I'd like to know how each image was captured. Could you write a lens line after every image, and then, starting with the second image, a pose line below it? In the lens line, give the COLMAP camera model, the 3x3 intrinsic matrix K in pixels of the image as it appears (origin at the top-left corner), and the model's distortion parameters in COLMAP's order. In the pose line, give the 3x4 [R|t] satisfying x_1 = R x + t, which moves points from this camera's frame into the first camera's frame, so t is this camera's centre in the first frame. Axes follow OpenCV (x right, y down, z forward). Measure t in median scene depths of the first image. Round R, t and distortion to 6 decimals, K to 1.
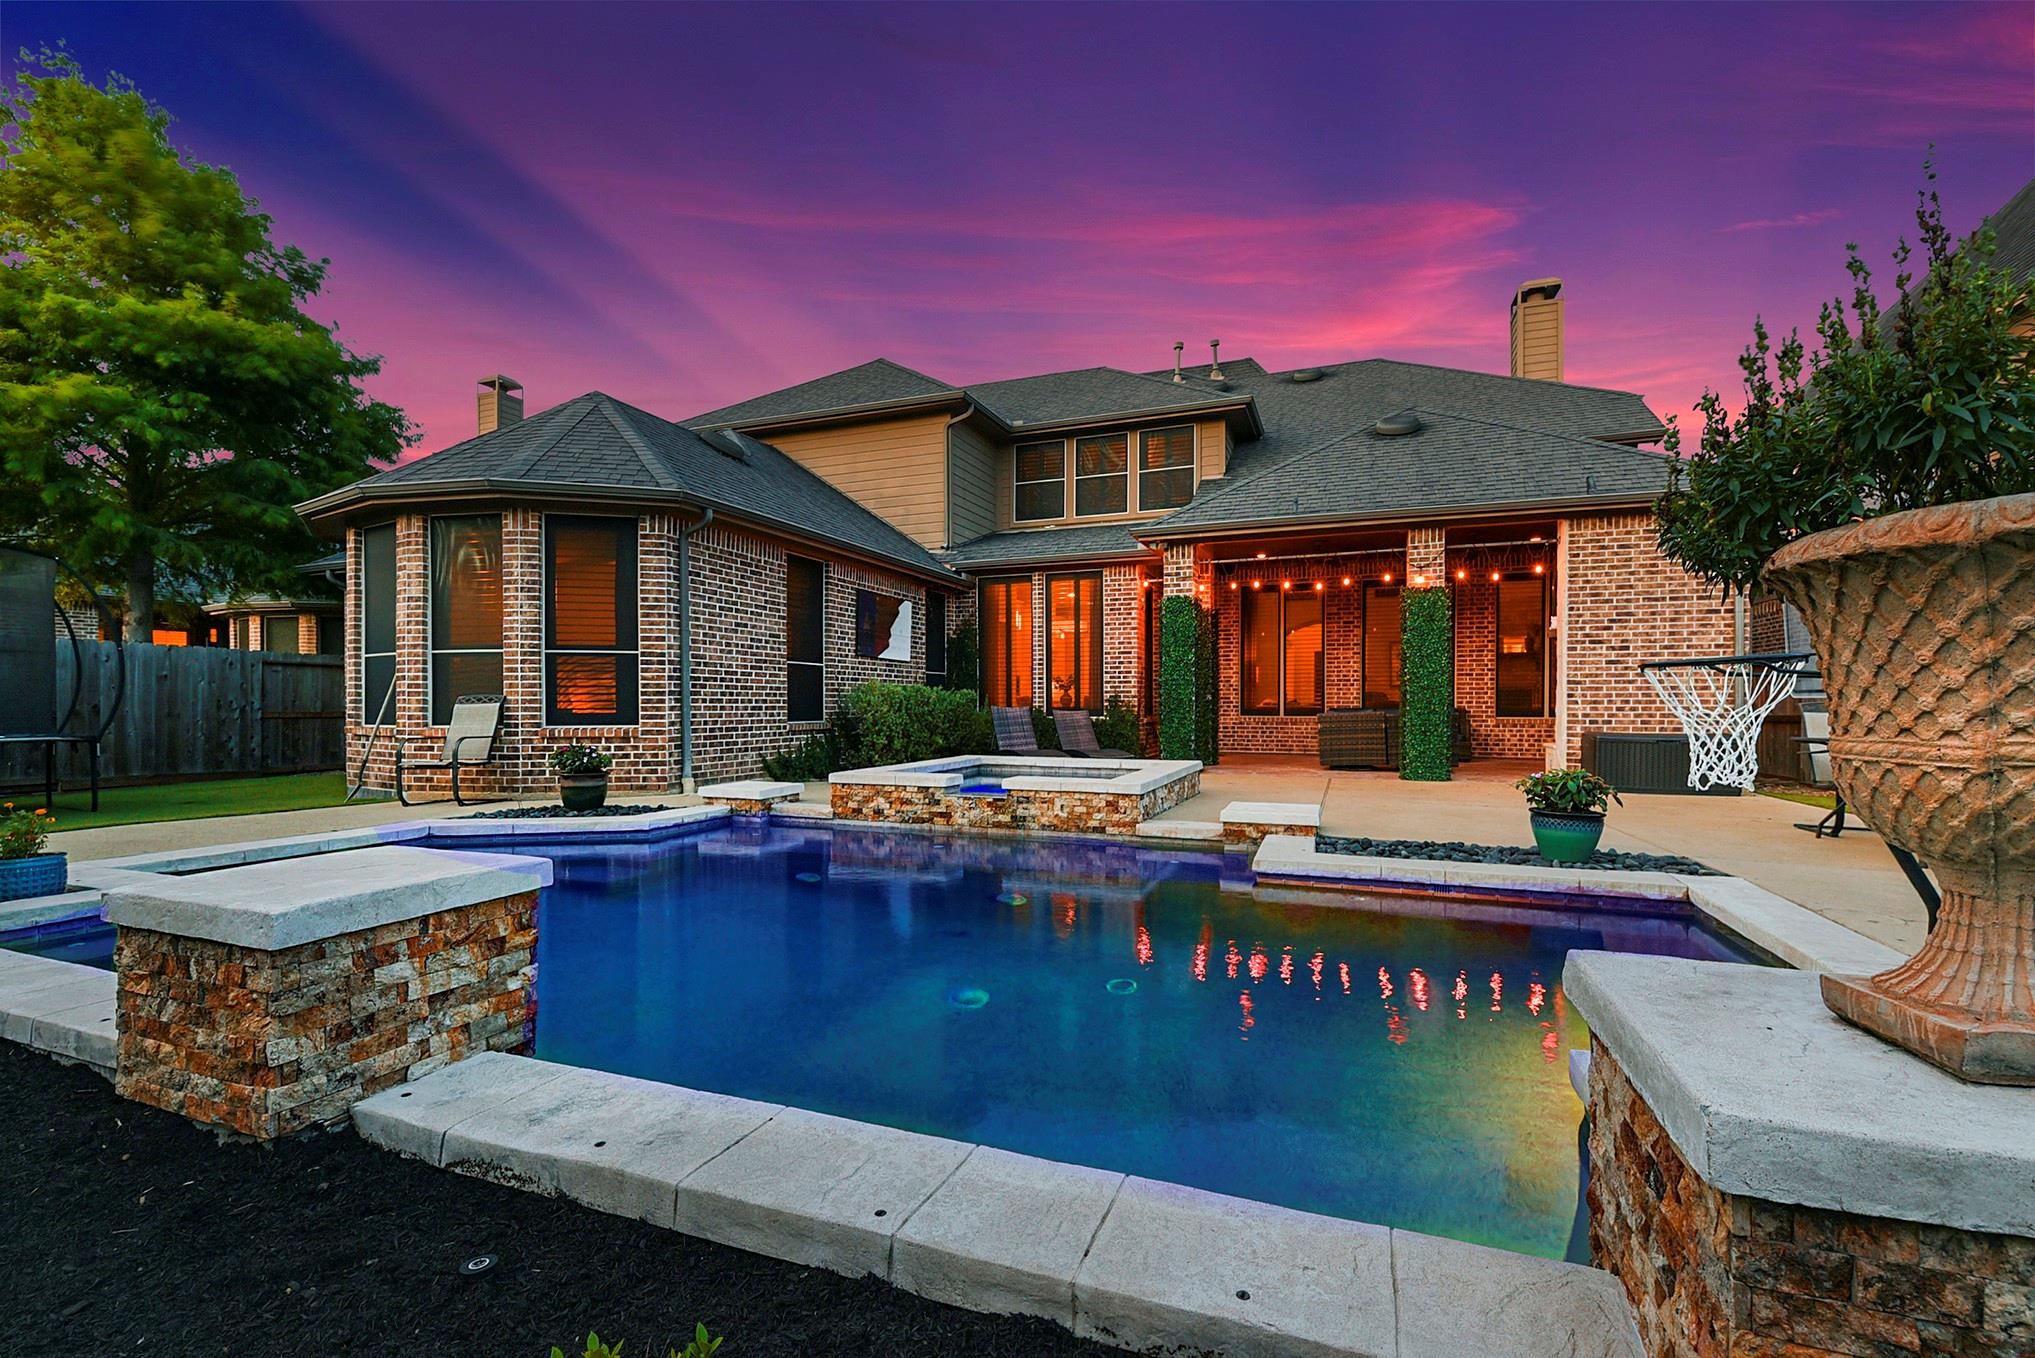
lens RADIAL K [[877.0, 0, 1025.6], [0, 877.0, 712.2], [0, 0, 1]] dist [0.016630, -0.012453]
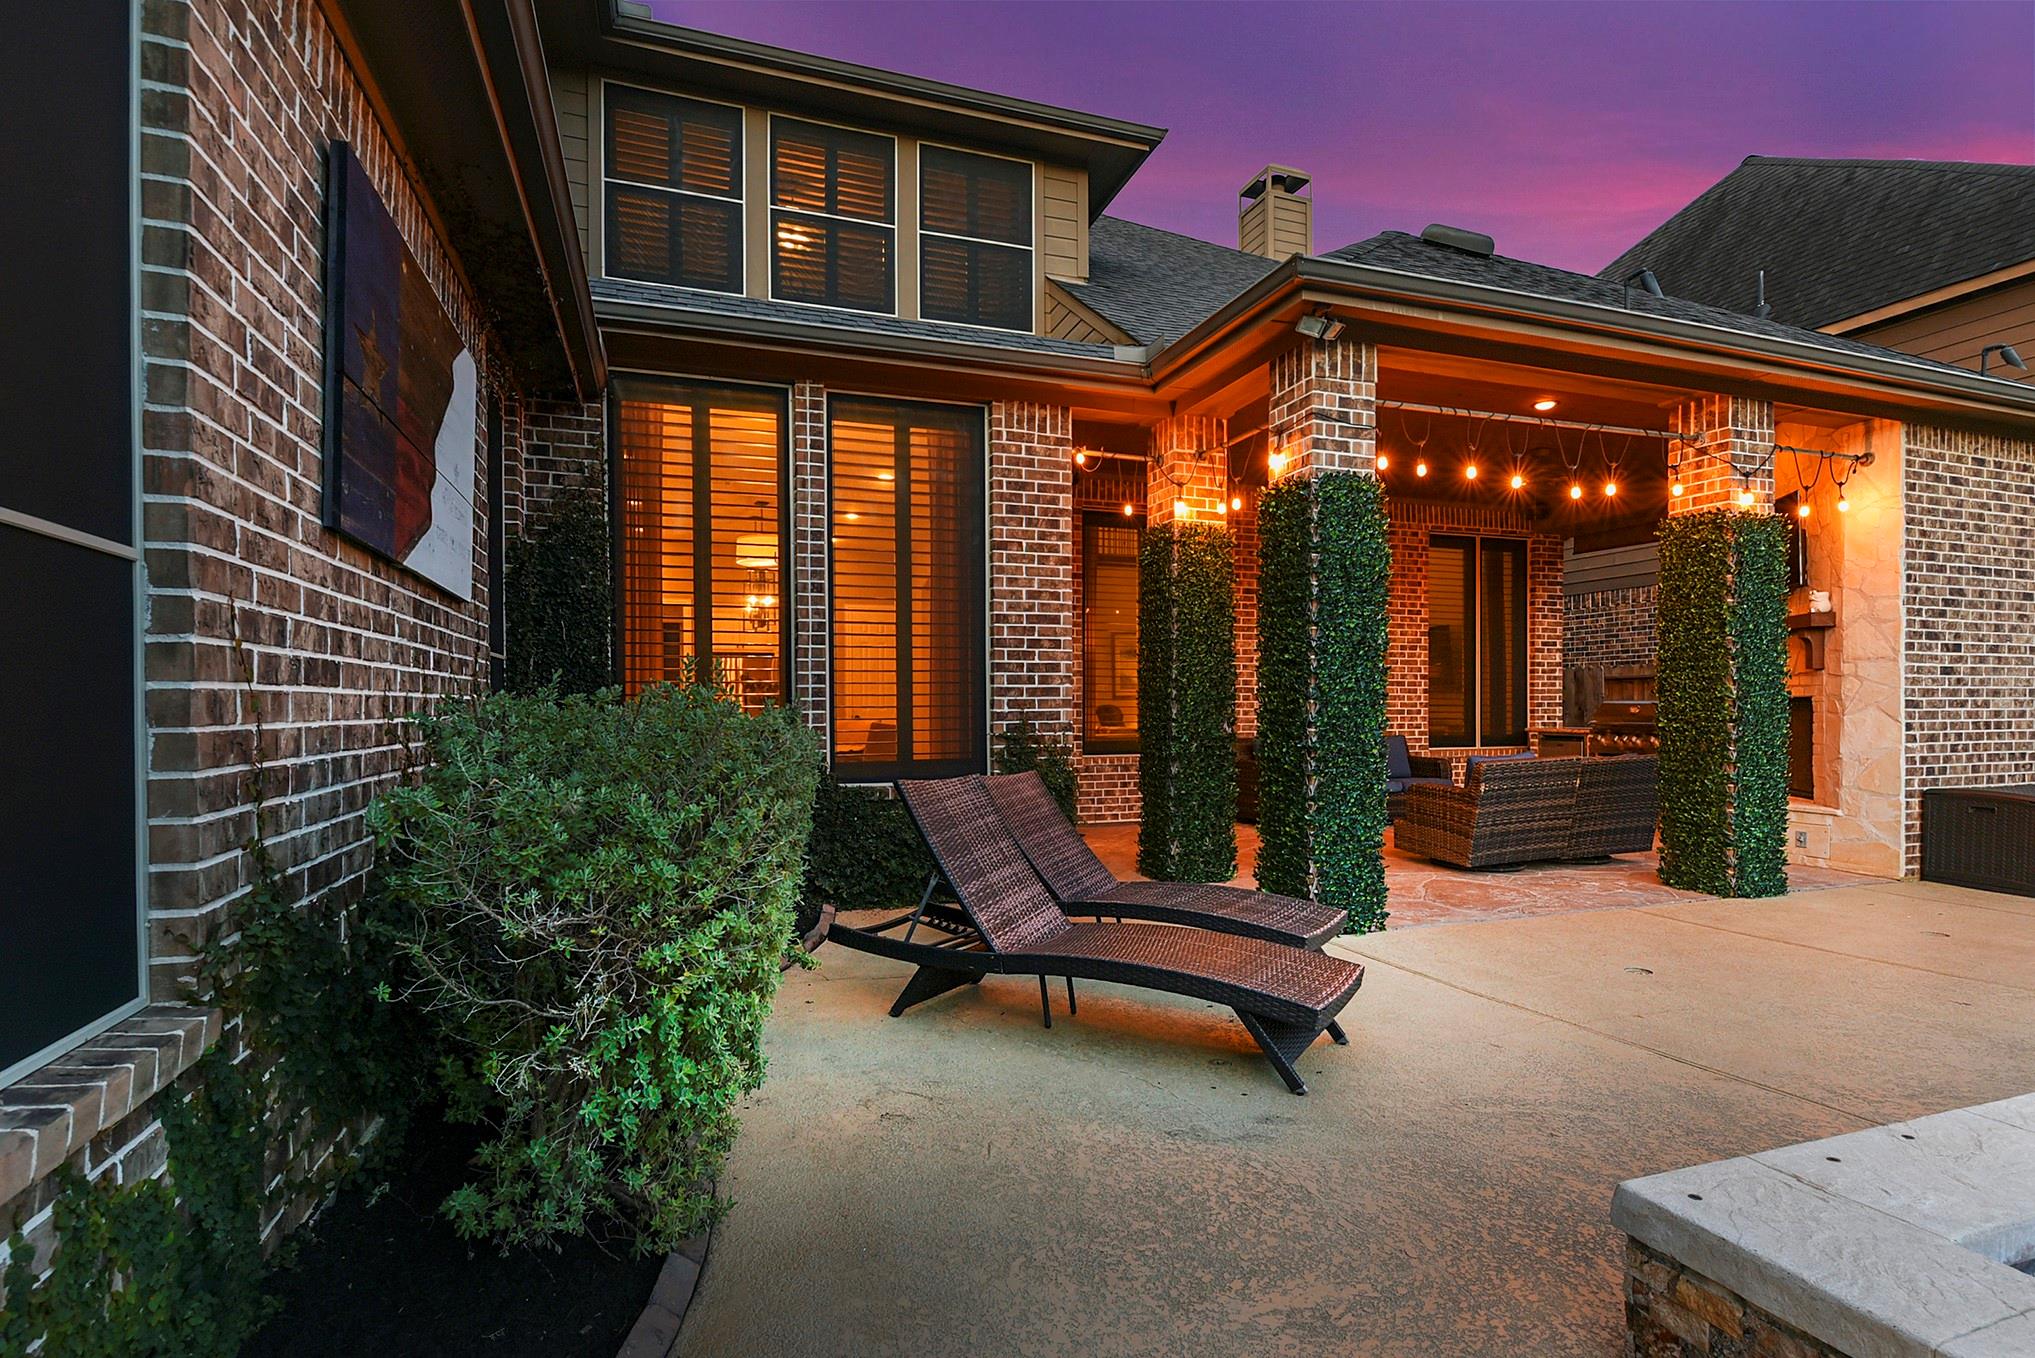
lens RADIAL K [[954.7, 0, 1013.4], [0, 954.7, 704.9], [0, 0, 1]] dist [0.014221, -0.000214]
pose [[0.759910, -0.002324, 0.650024, -0.289532], [0.008648, 0.999941, -0.006534, -0.040223], [-0.649971, 0.010587, 0.759885, 1.059602]]
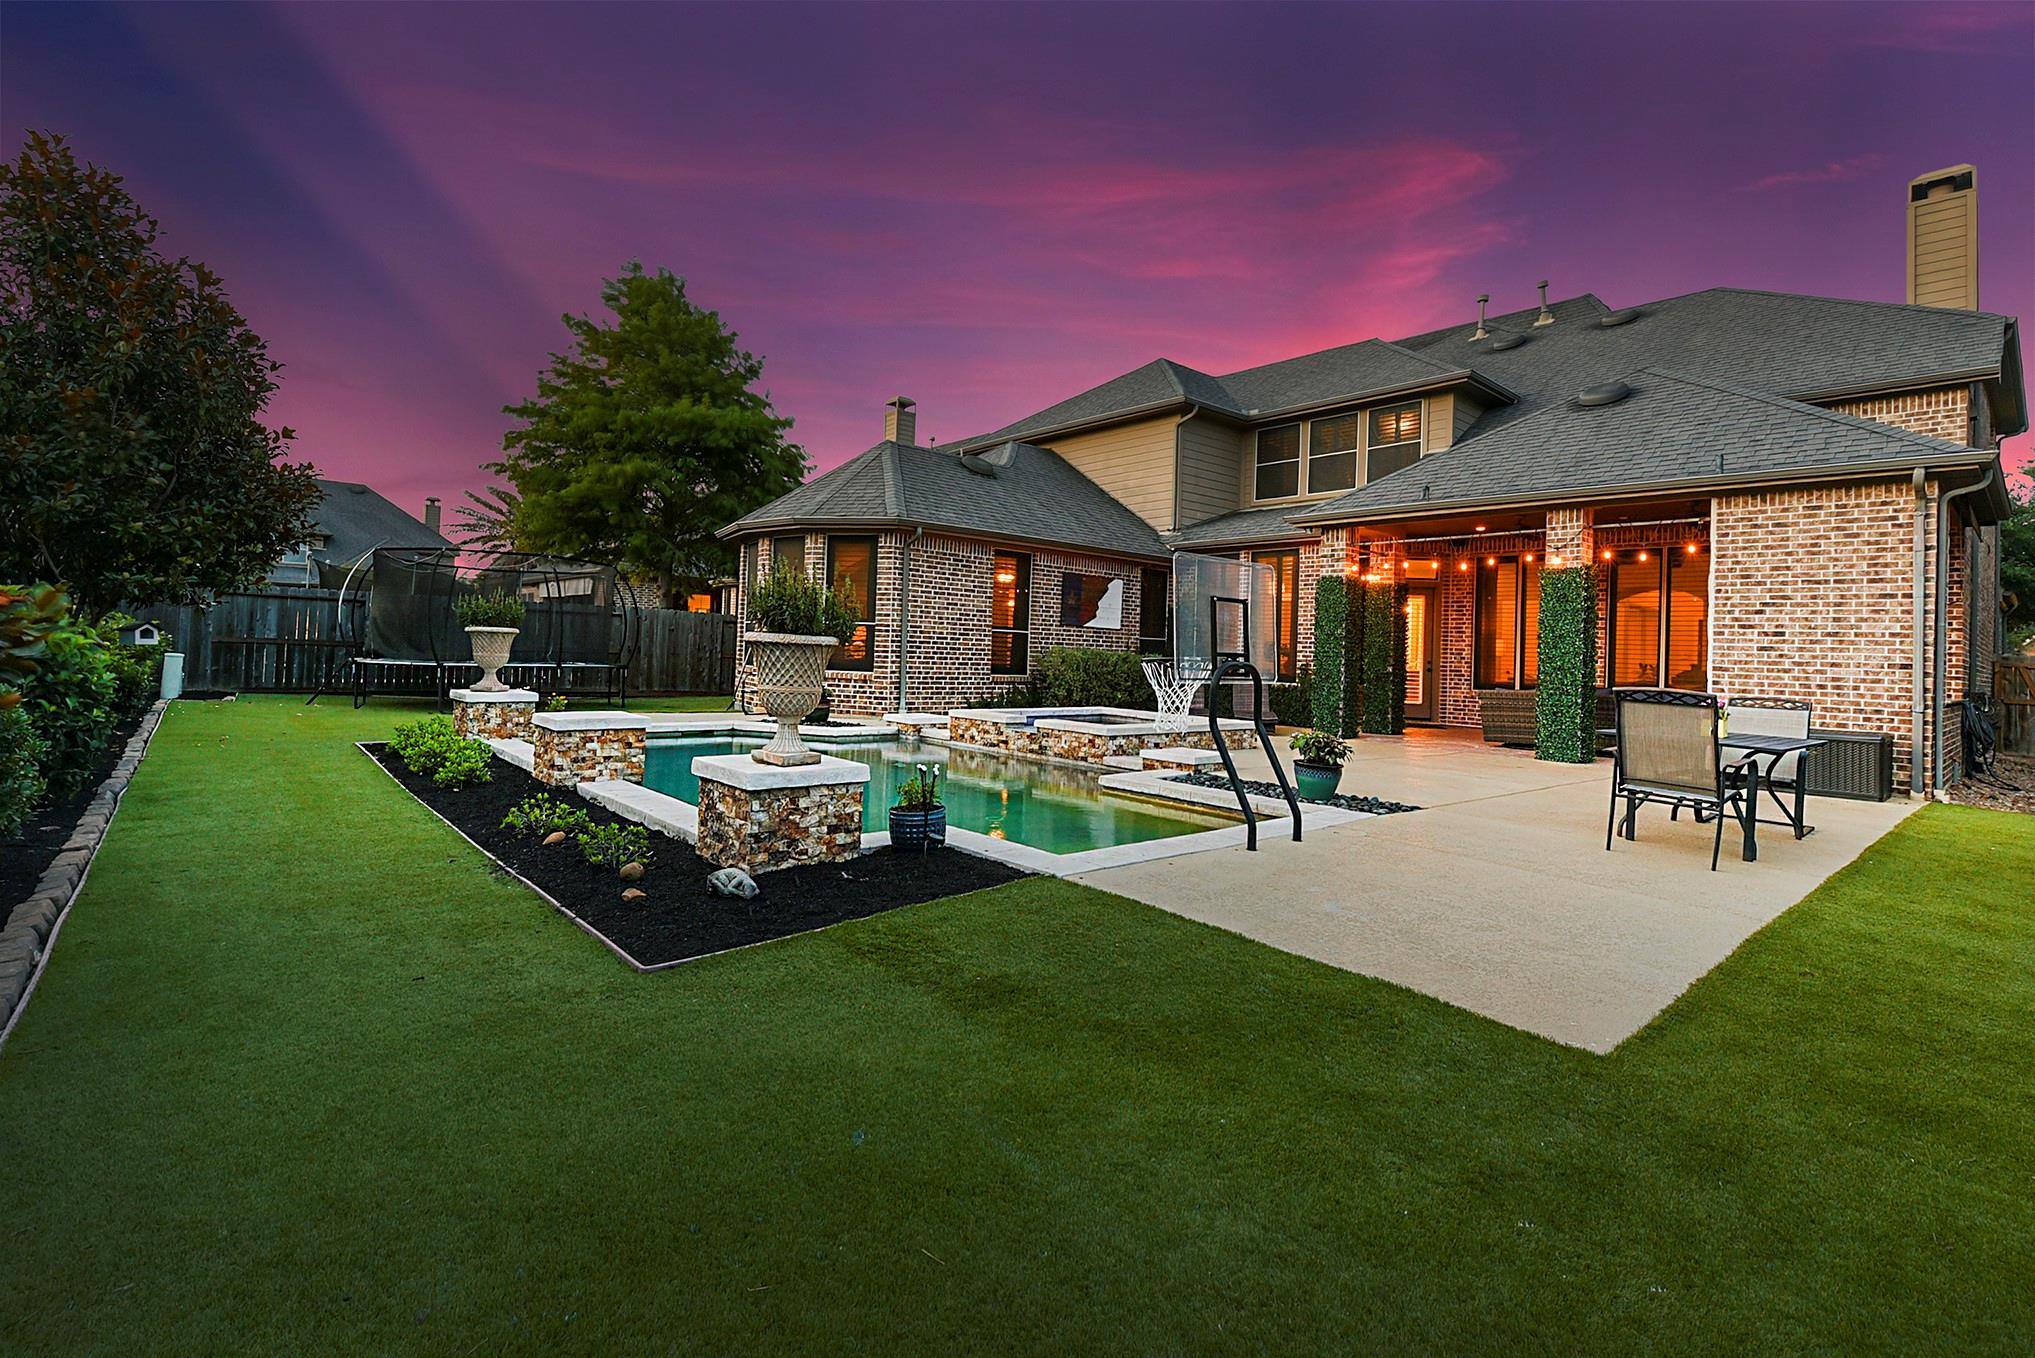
lens RADIAL K [[913.1, 0, 996.1], [0, 913.1, 642.0], [0, 0, 1]] dist [0.019480, -0.014269]
pose [[0.881645, 0.026324, -0.471178, 0.468754], [-0.039815, 0.999032, -0.018686, -0.015815], [0.470230, 0.035234, 0.881840, -0.273518]]
